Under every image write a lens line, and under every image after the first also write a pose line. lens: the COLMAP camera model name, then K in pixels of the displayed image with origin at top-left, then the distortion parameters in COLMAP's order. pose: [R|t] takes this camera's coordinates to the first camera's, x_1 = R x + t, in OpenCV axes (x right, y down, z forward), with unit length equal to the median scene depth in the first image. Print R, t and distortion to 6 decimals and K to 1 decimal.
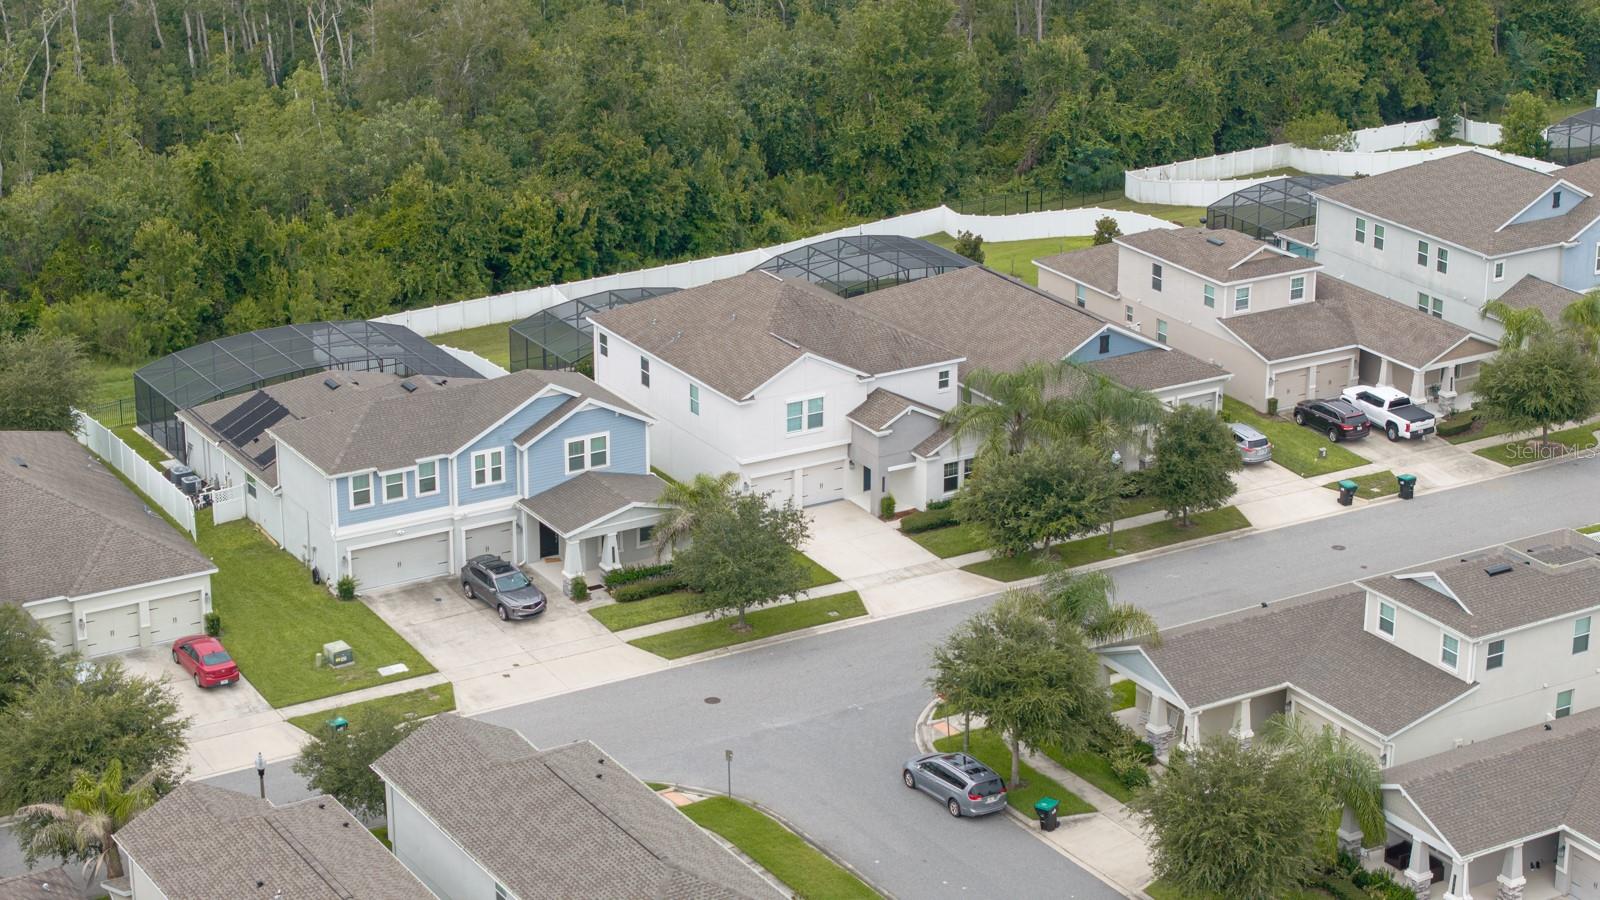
lens RADIAL K [[3215.4, 0, 800.0], [0, 3215.4, 450.0], [0, 0, 1]] dist [-0.228388, 1.053625]
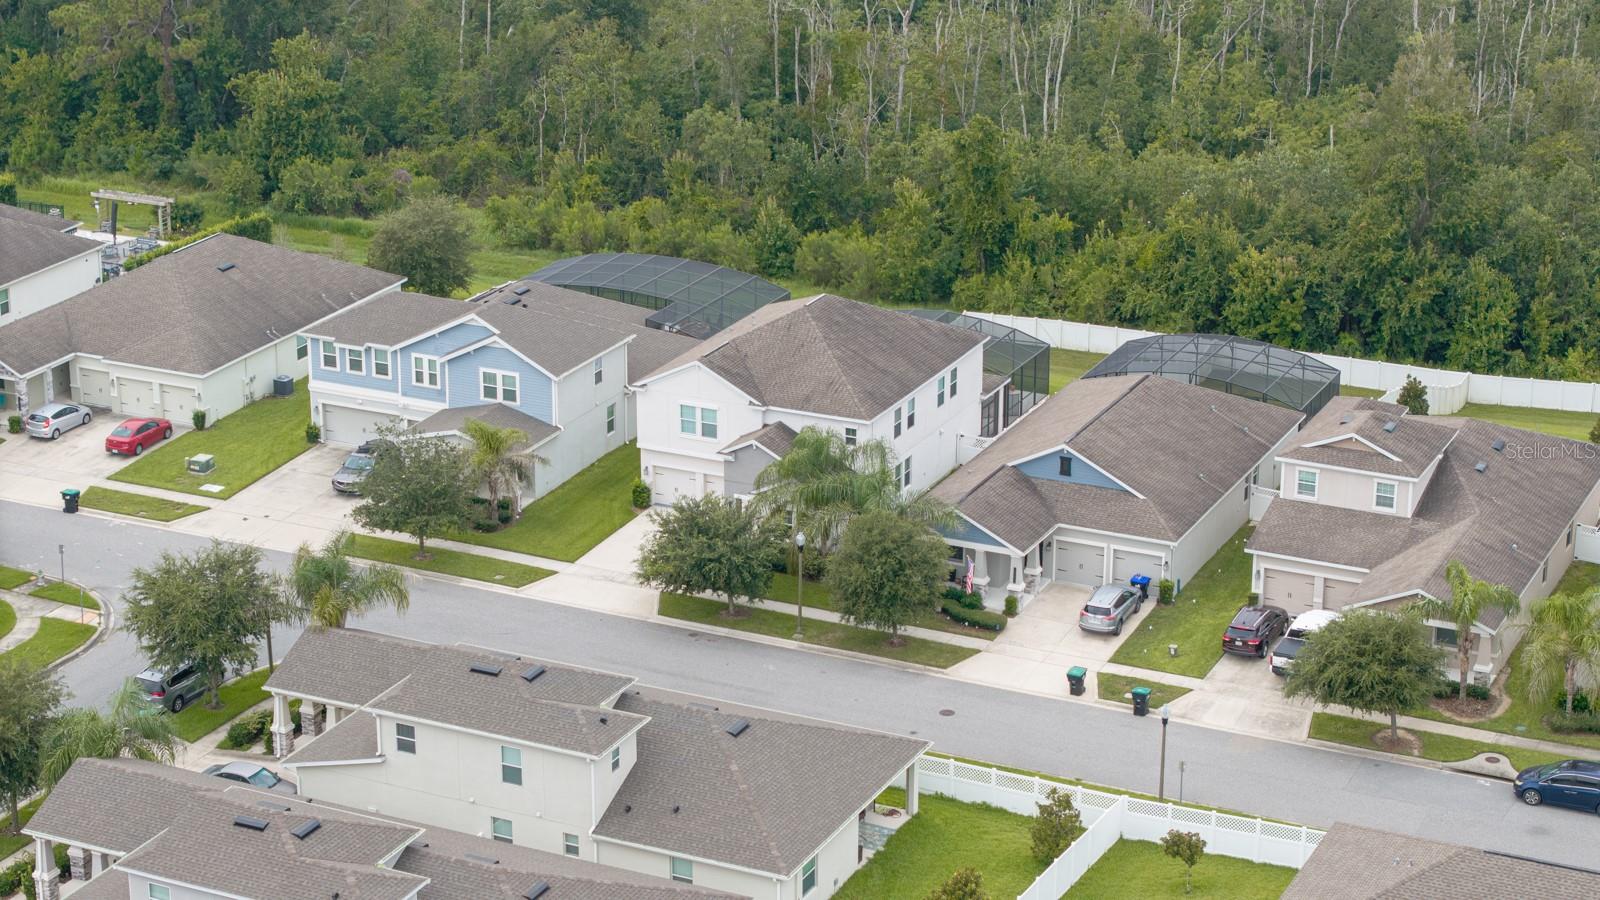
lens RADIAL K [[3215.4, 0, 800.0], [0, 3215.4, 450.0], [0, 0, 1]] dist [-0.228388, 1.053625]
pose [[0.554641, 0.272697, -0.786136, 0.874683], [-0.283580, 0.950161, 0.129522, -0.152275], [0.782276, 0.151094, 0.604330, 0.423624]]
